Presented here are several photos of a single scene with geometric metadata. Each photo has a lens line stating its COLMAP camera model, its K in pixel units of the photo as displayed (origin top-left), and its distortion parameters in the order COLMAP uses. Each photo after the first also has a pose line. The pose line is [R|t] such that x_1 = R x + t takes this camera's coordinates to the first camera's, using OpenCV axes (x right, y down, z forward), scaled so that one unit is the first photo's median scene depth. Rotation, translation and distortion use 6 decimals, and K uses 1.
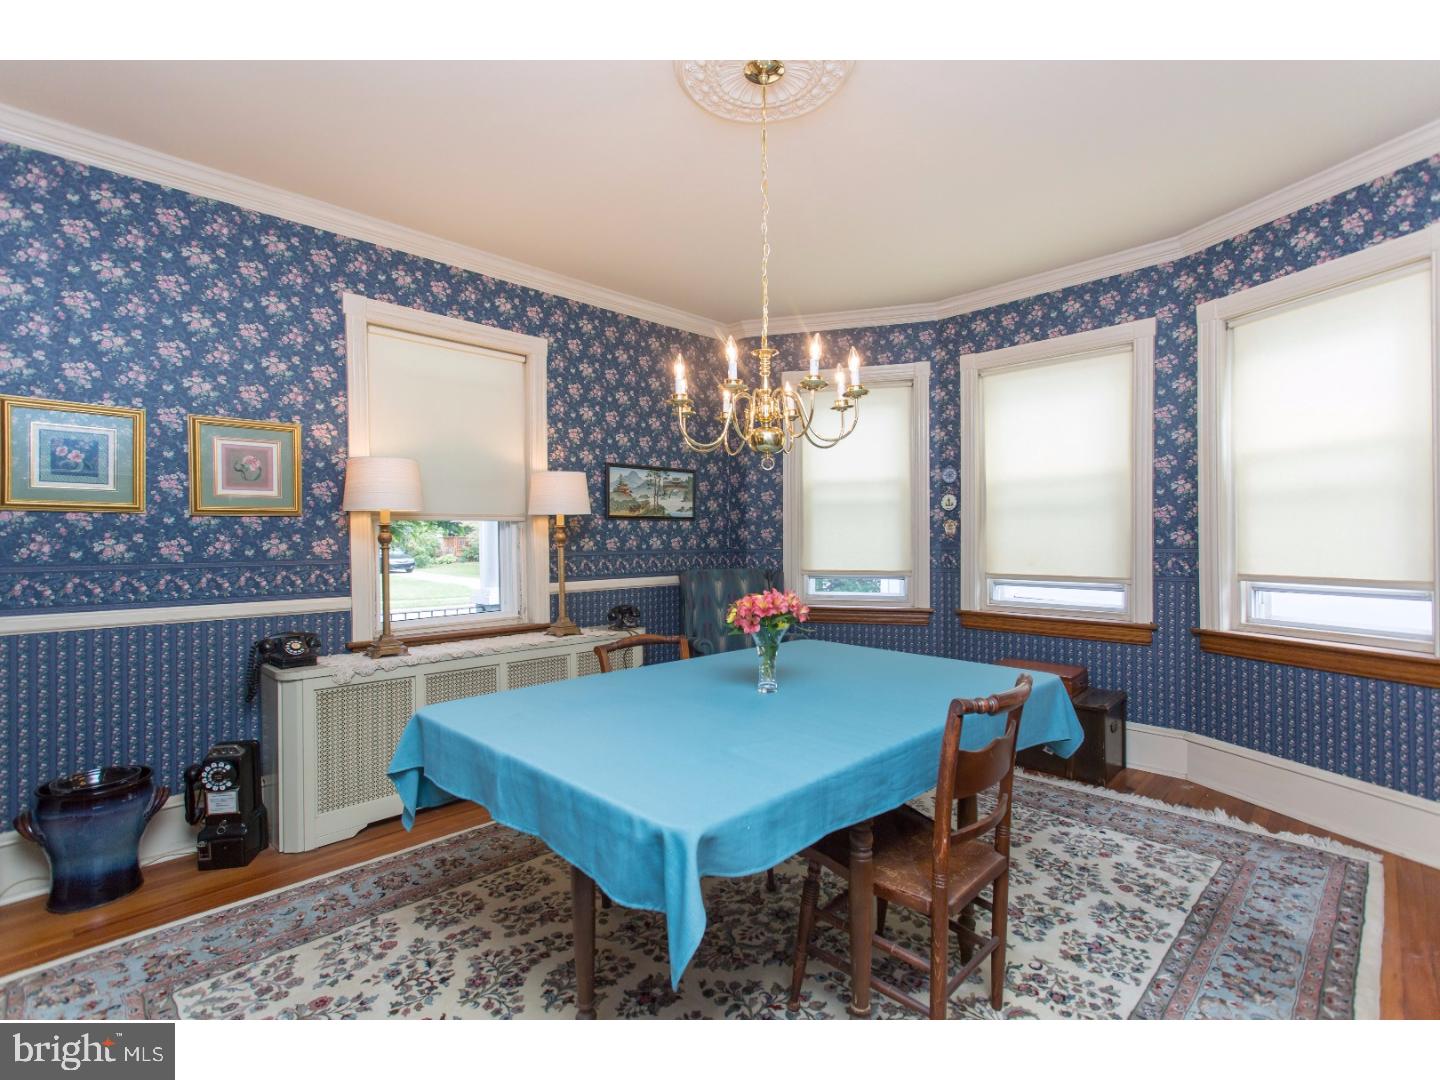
lens RADIAL K [[704.3, 0, 718.3], [0, 704.3, 542.9], [0, 0, 1]] dist [0.015615, 0.001229]
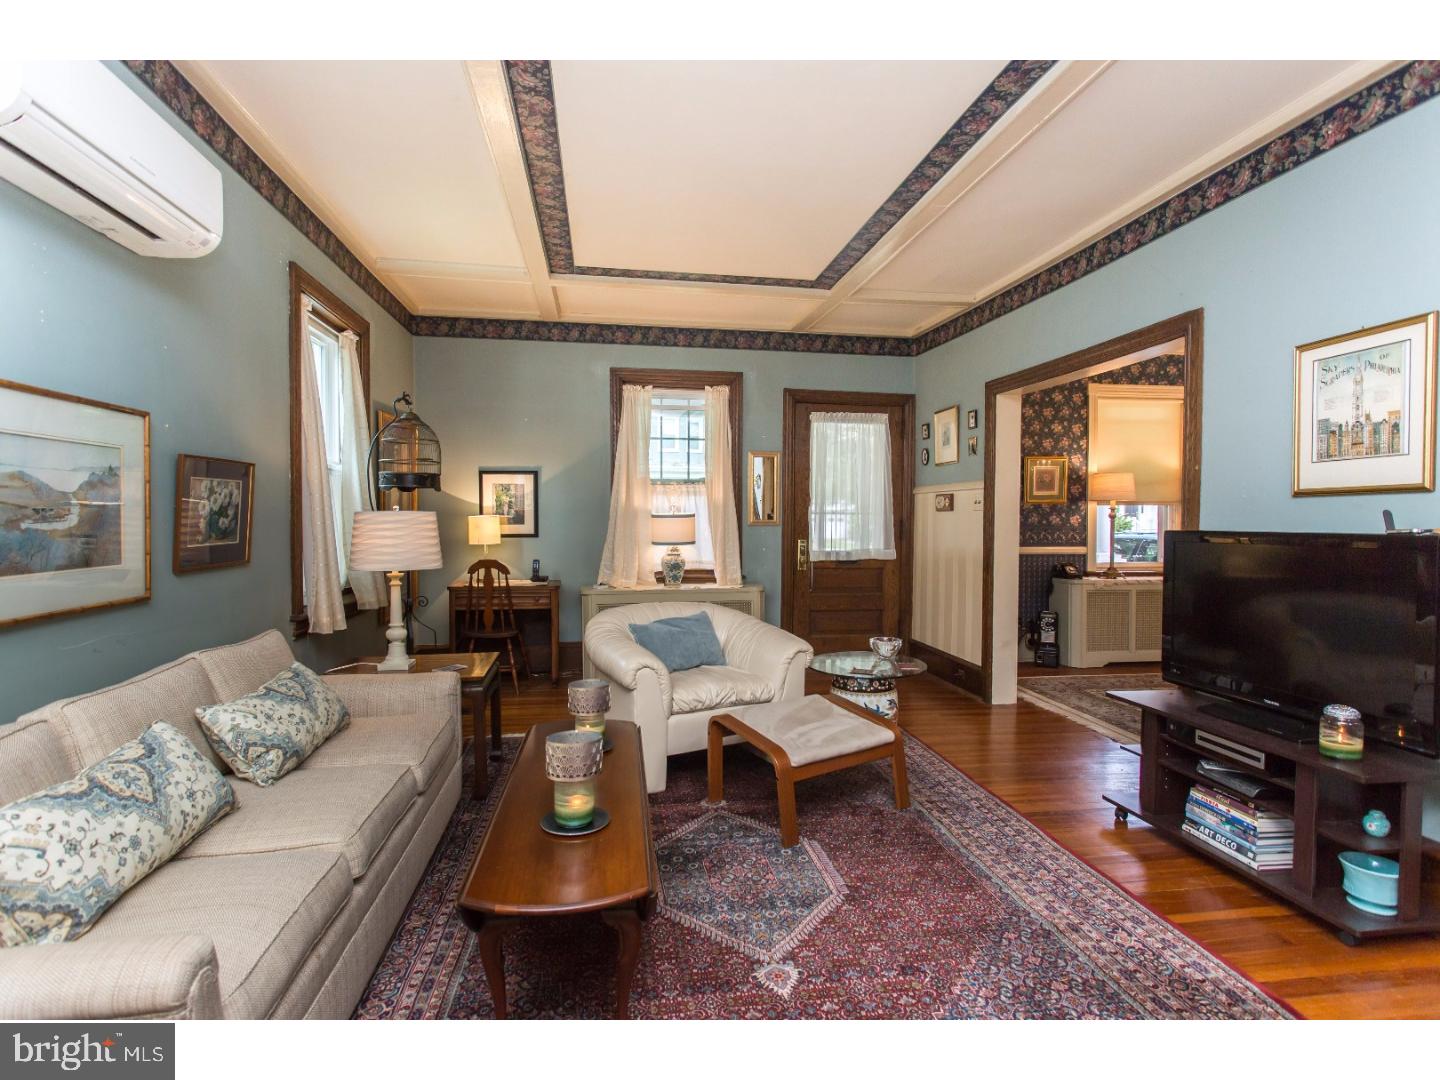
lens RADIAL K [[704.3, 0, 718.3], [0, 704.3, 535.0], [0, 0, 1]] dist [0.015615, 0.001229]
pose [[0.799280, 0.029533, -0.600233, -0.182565], [-0.012204, 0.999383, 0.032922, -0.004506], [0.600835, -0.018989, 0.799147, -1.116489]]
